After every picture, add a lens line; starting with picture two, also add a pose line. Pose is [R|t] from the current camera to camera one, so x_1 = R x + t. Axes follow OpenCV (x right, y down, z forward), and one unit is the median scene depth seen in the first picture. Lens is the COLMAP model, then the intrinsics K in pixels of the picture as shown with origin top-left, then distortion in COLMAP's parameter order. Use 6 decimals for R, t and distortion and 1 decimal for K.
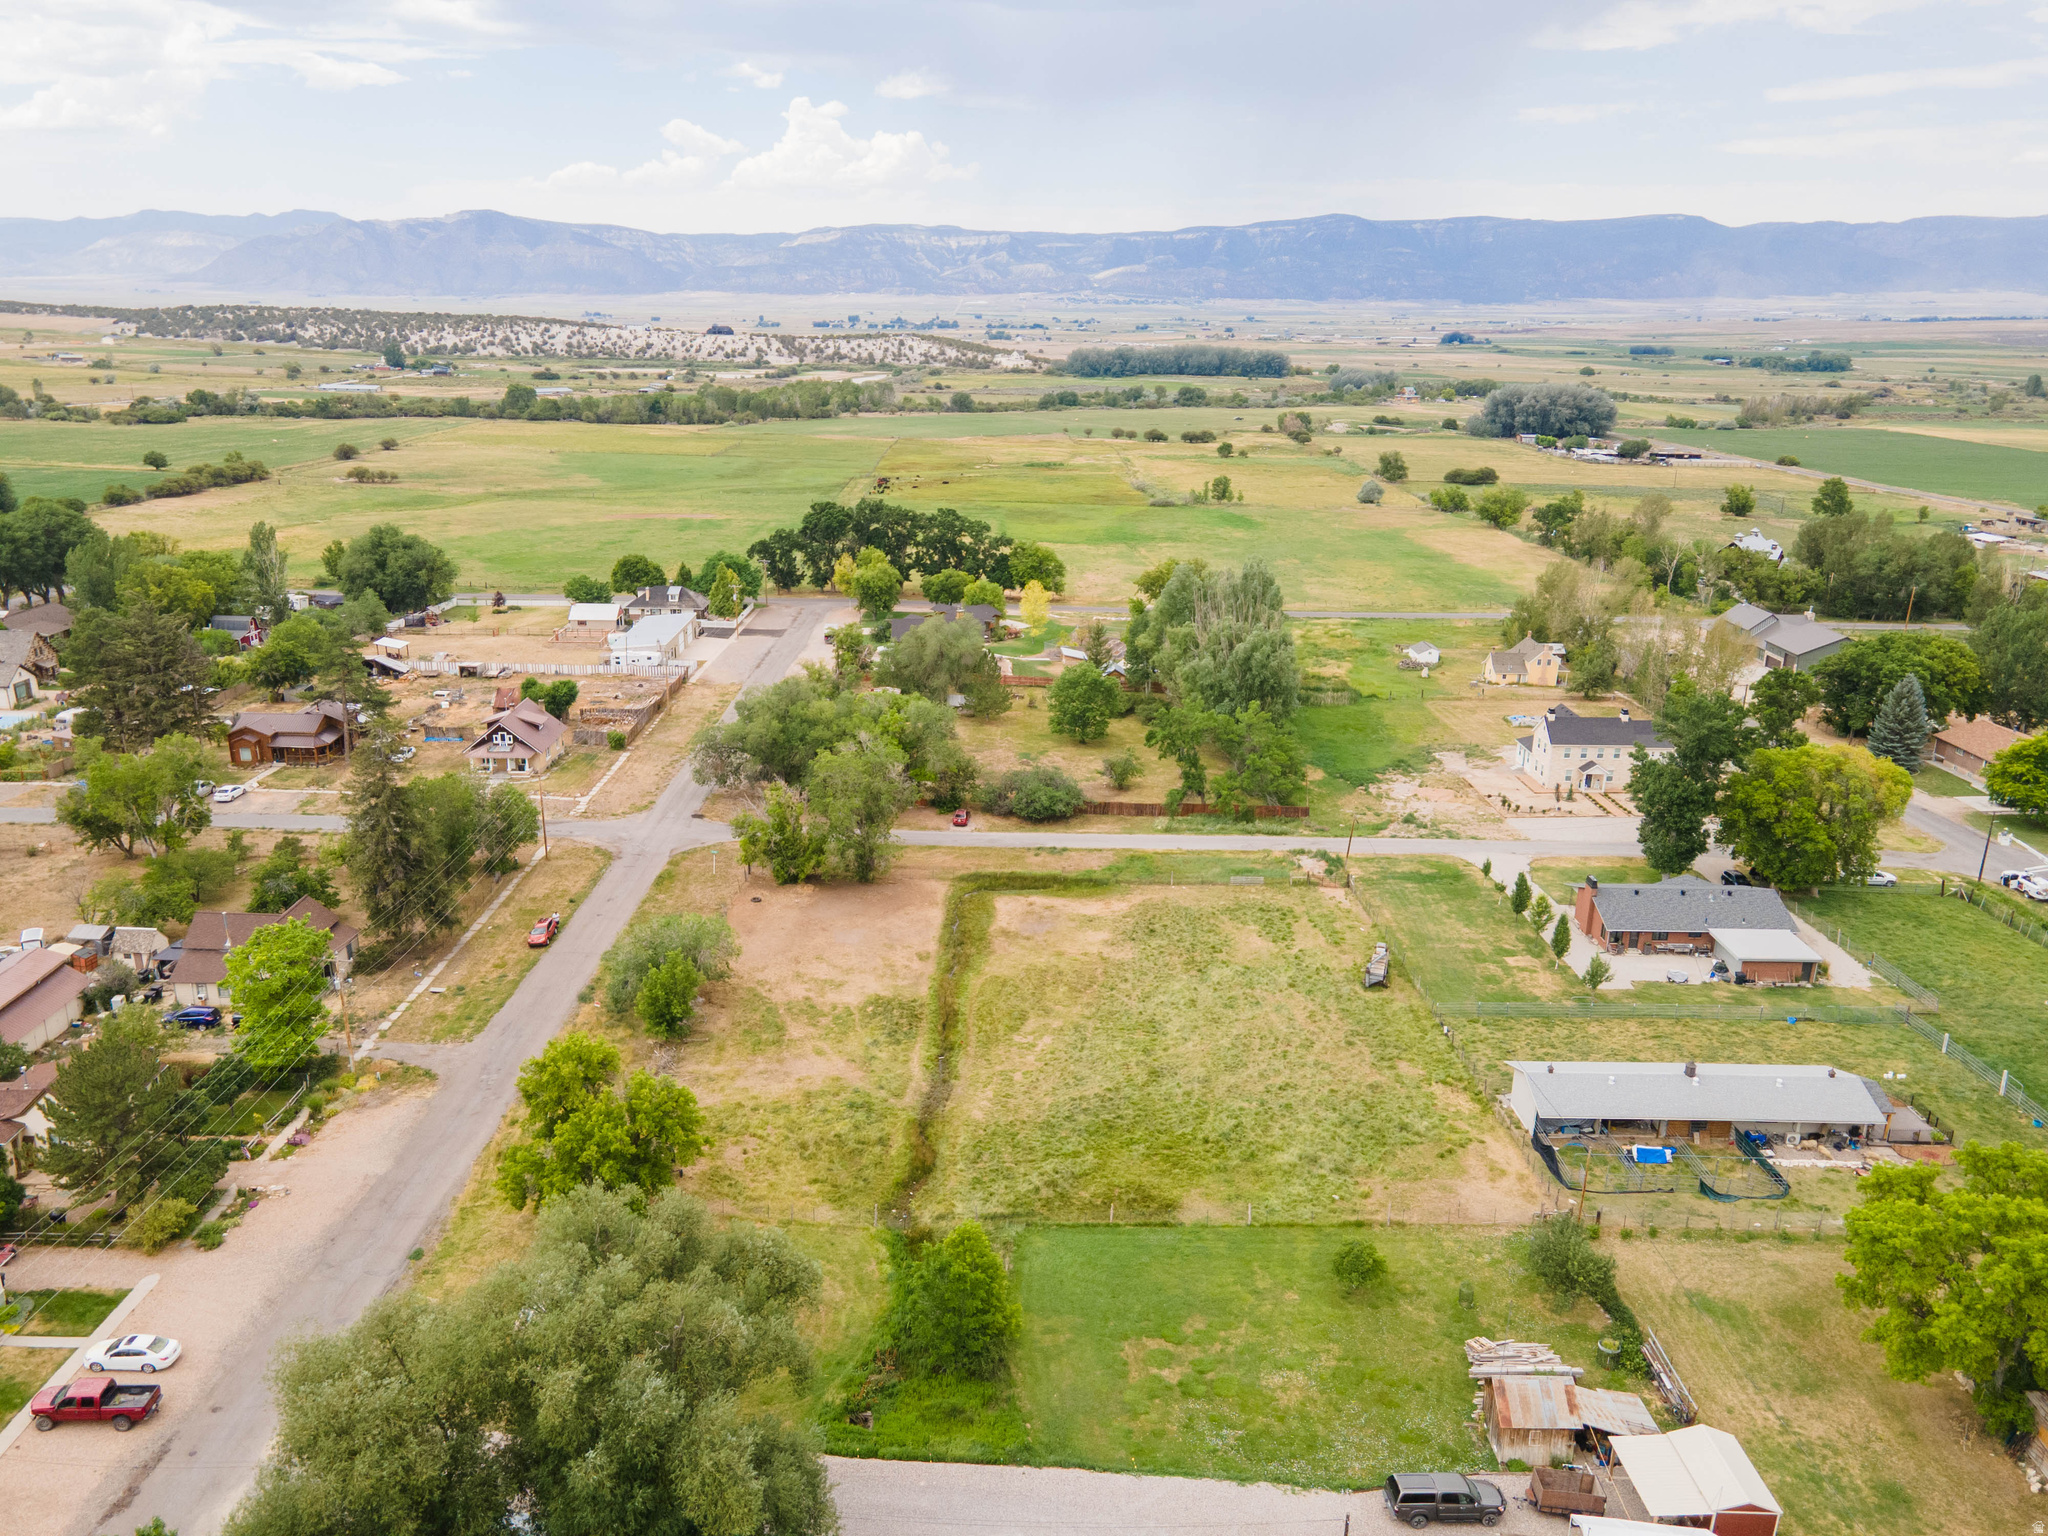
lens RADIAL K [[1493.7, 0, 1004.1], [0, 1493.7, 763.2], [0, 0, 1]] dist [0.043464, 0.006253]
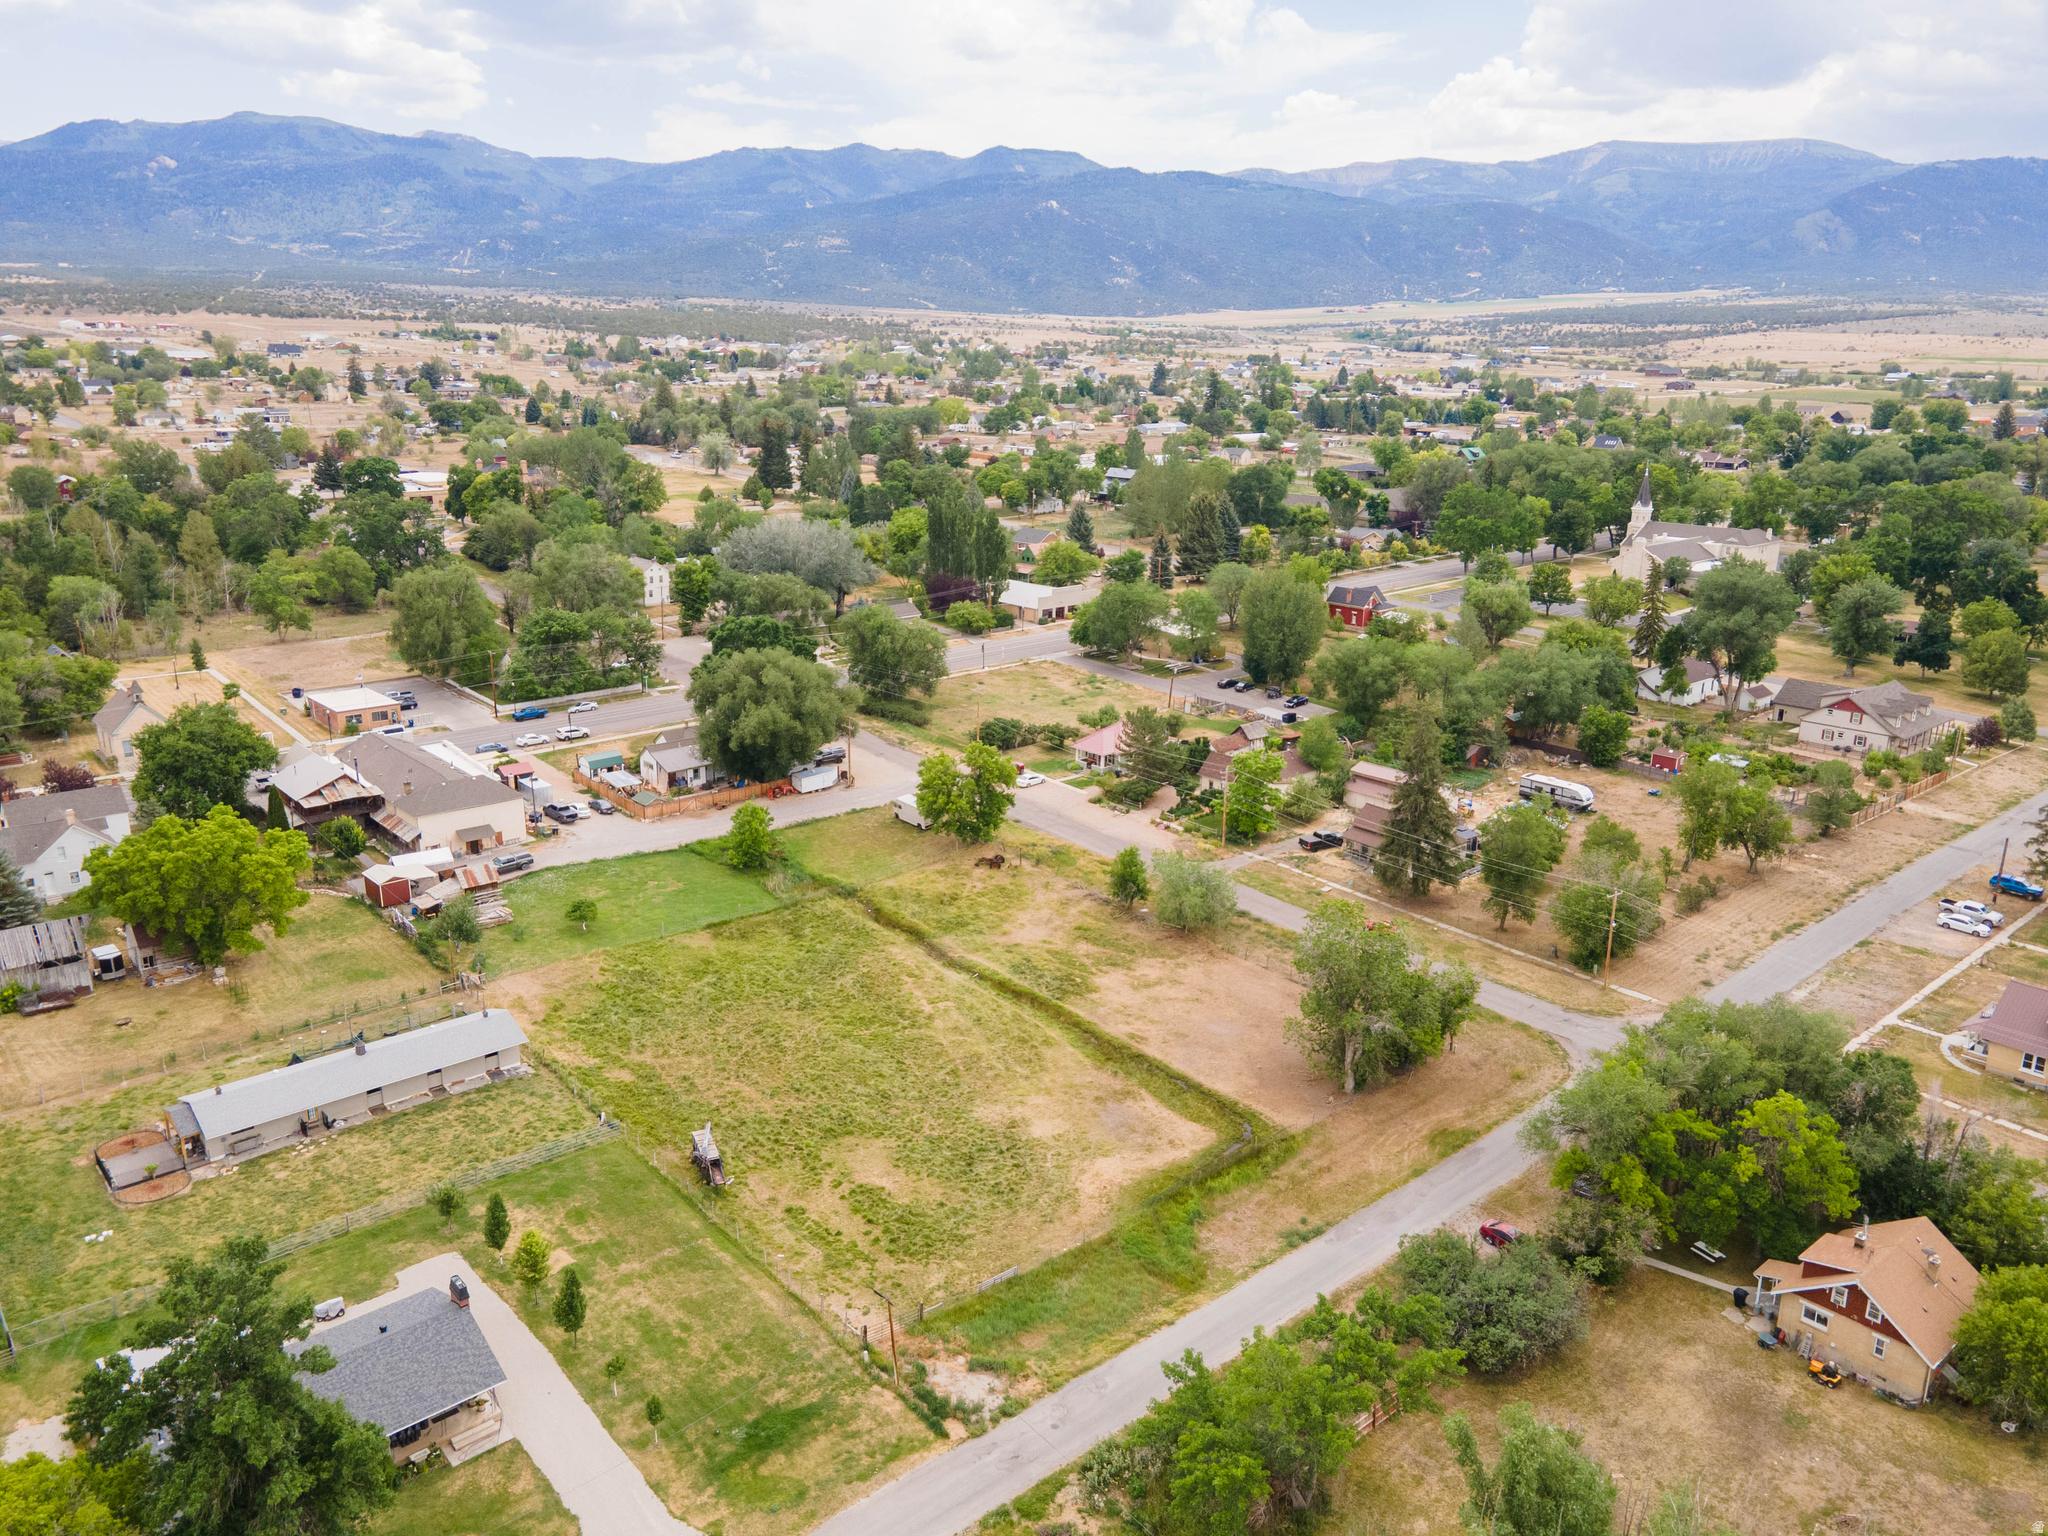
lens RADIAL K [[1493.7, 0, 1004.1], [0, 1493.7, 763.2], [0, 0, 1]] dist [0.043464, 0.006253]
pose [[-0.755662, 0.160150, -0.635080, 0.261078], [-0.214857, 0.855373, 0.471353, -0.201188], [0.618718, 0.492635, -0.611963, 0.635104]]
